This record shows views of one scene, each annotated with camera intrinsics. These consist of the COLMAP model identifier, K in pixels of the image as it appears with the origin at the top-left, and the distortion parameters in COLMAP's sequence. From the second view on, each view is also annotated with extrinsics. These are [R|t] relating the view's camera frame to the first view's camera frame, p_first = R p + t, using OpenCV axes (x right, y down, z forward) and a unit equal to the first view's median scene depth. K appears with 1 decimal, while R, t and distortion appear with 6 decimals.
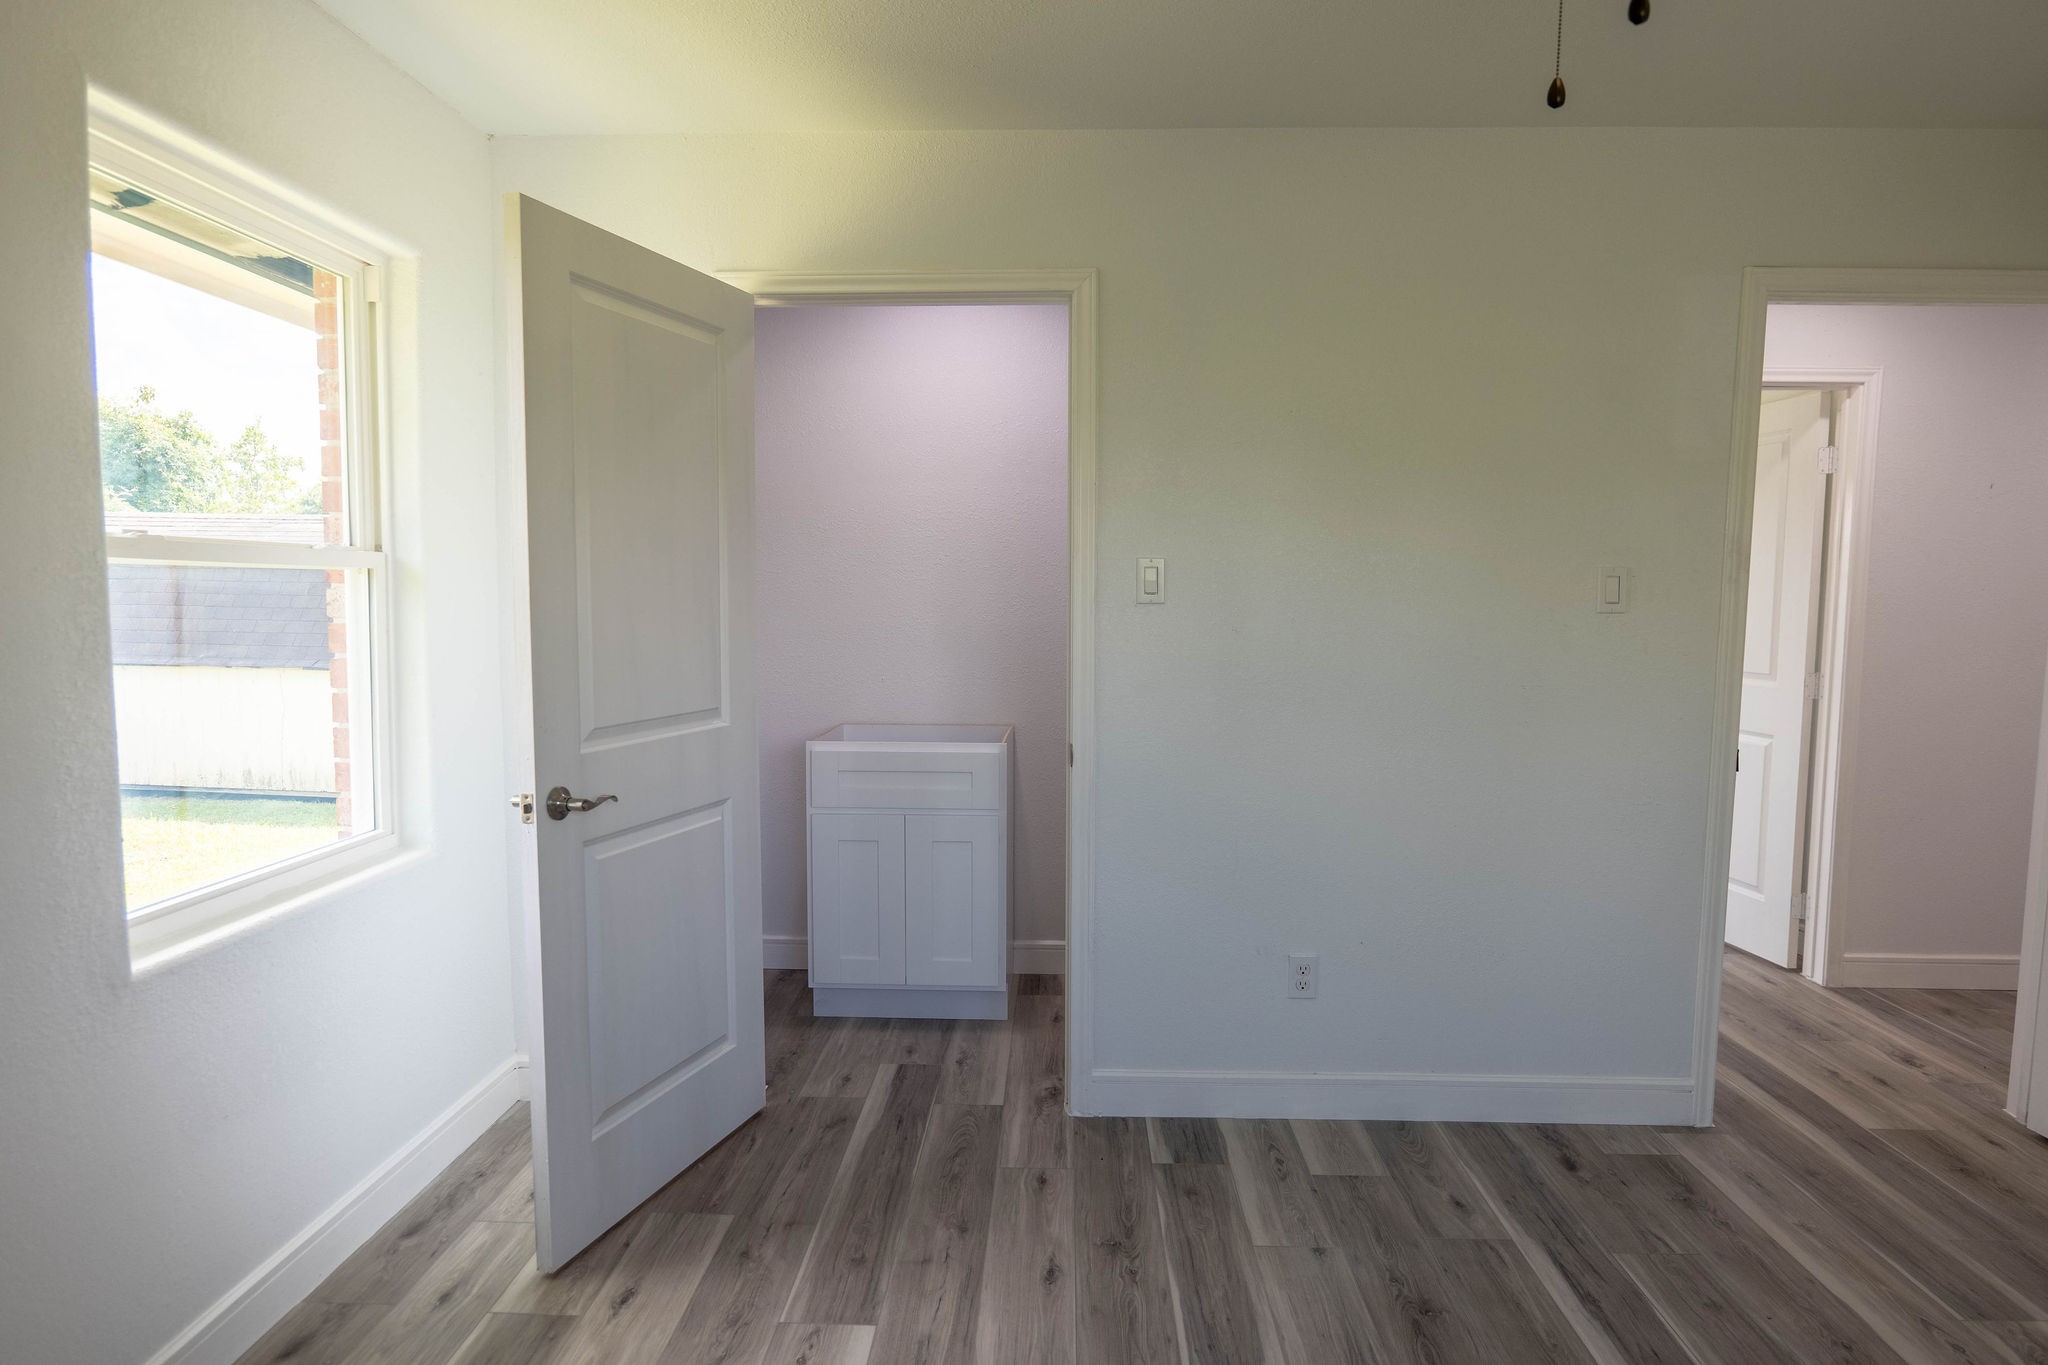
lens RADIAL K [[1198.2, 0, 1039.4], [0, 1198.2, 694.0], [0, 0, 1]] dist [-0.034145, 0.019257]
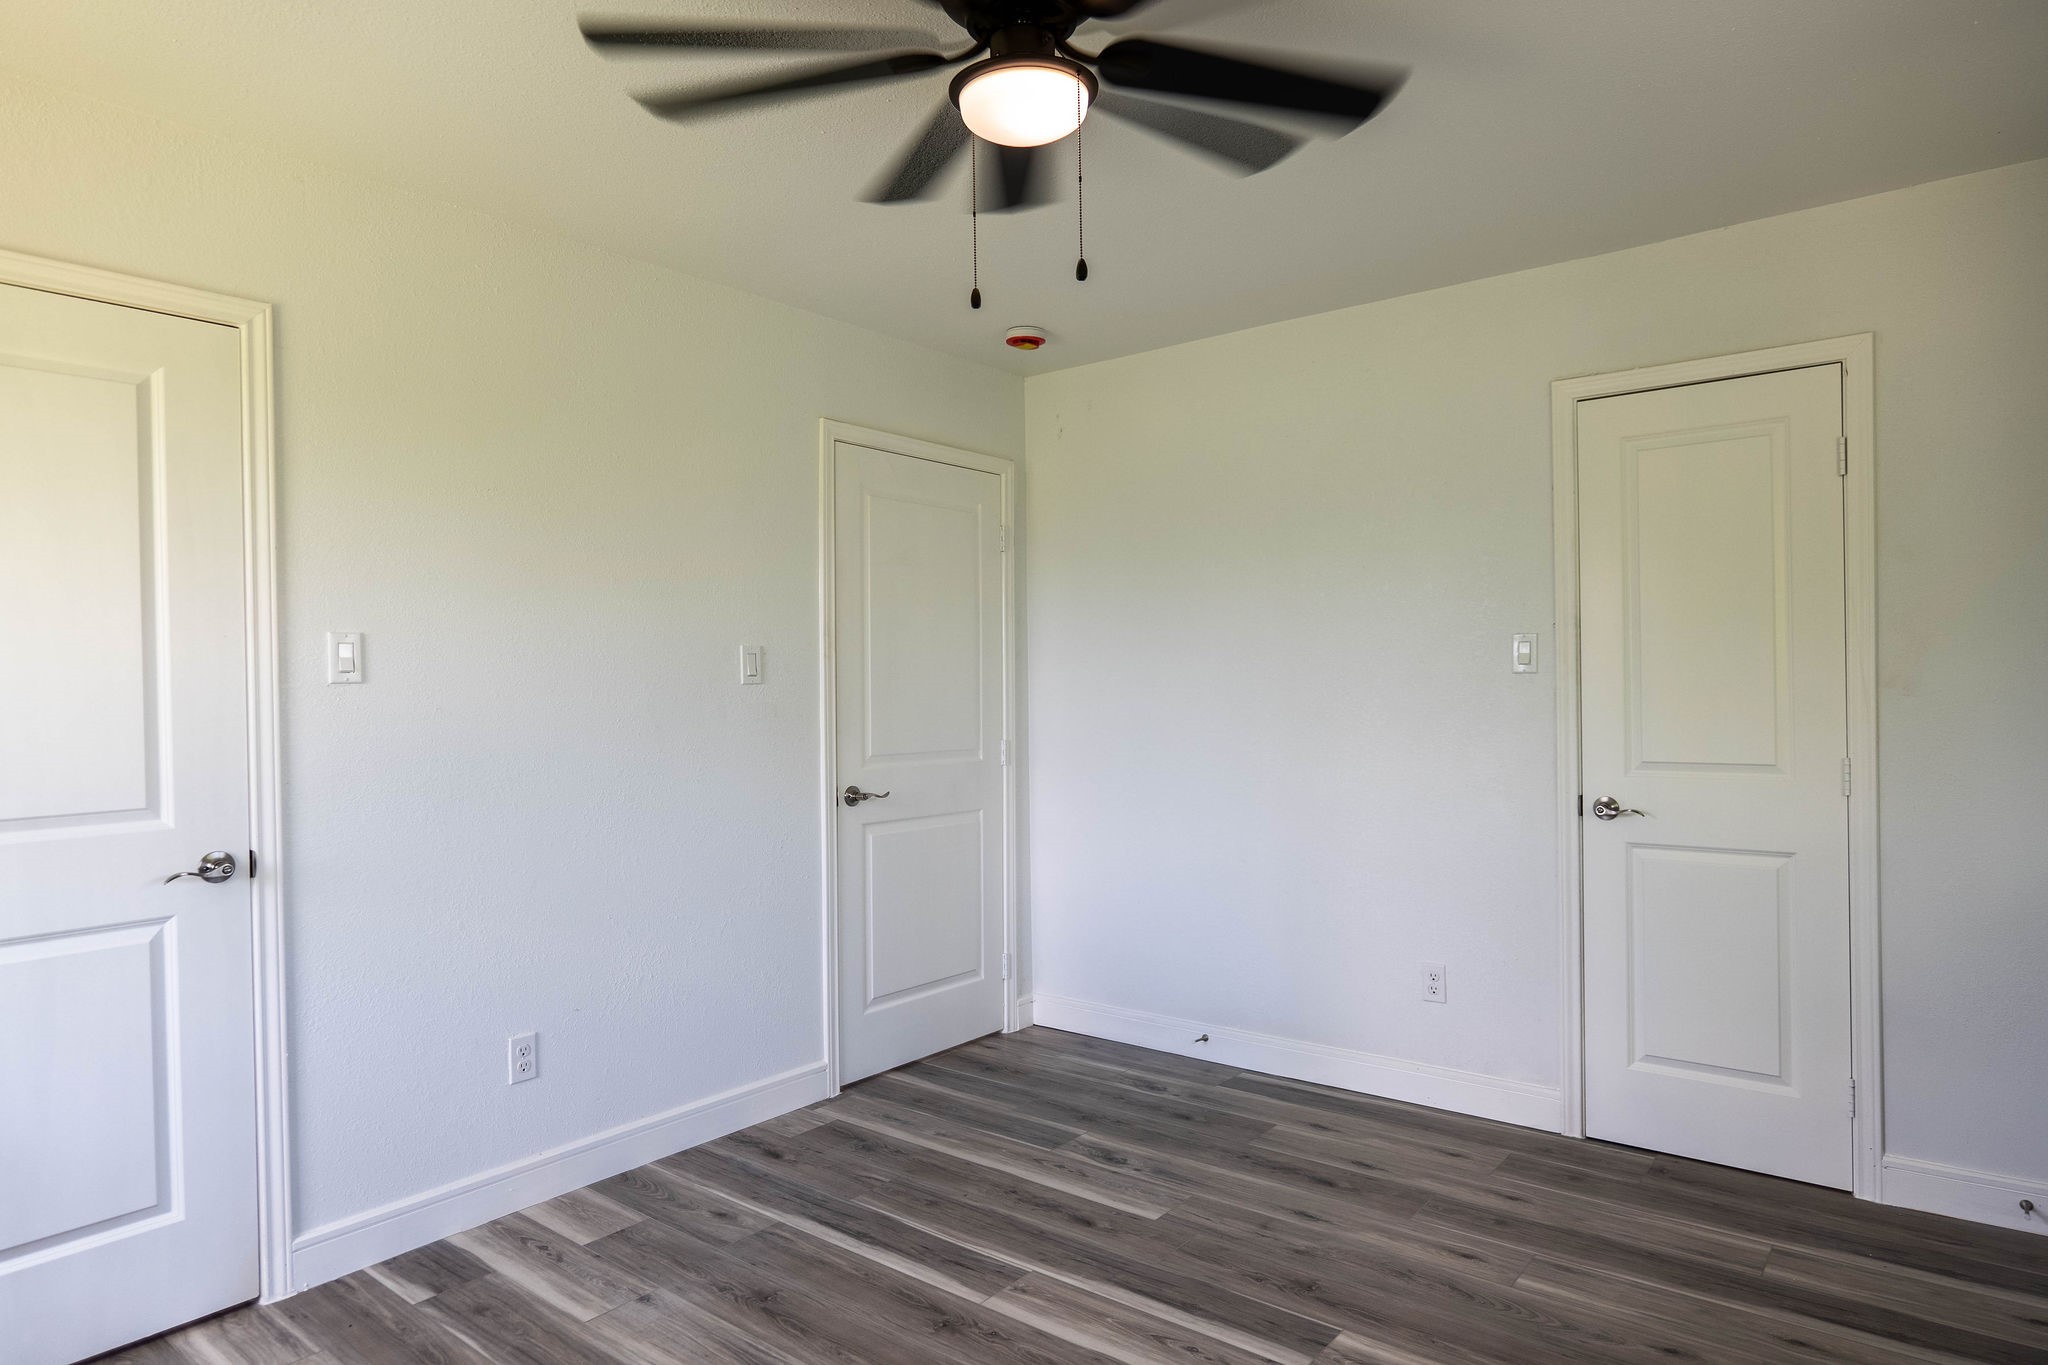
lens RADIAL K [[1198.2, 0, 1022.9], [0, 1198.2, 682.1], [0, 0, 1]] dist [-0.034145, 0.019257]
pose [[0.605551, -0.020063, 0.795554, -0.345475], [0.091223, 0.994843, -0.044347, 0.011038], [-0.790561, 0.099427, 0.604258, 0.060254]]
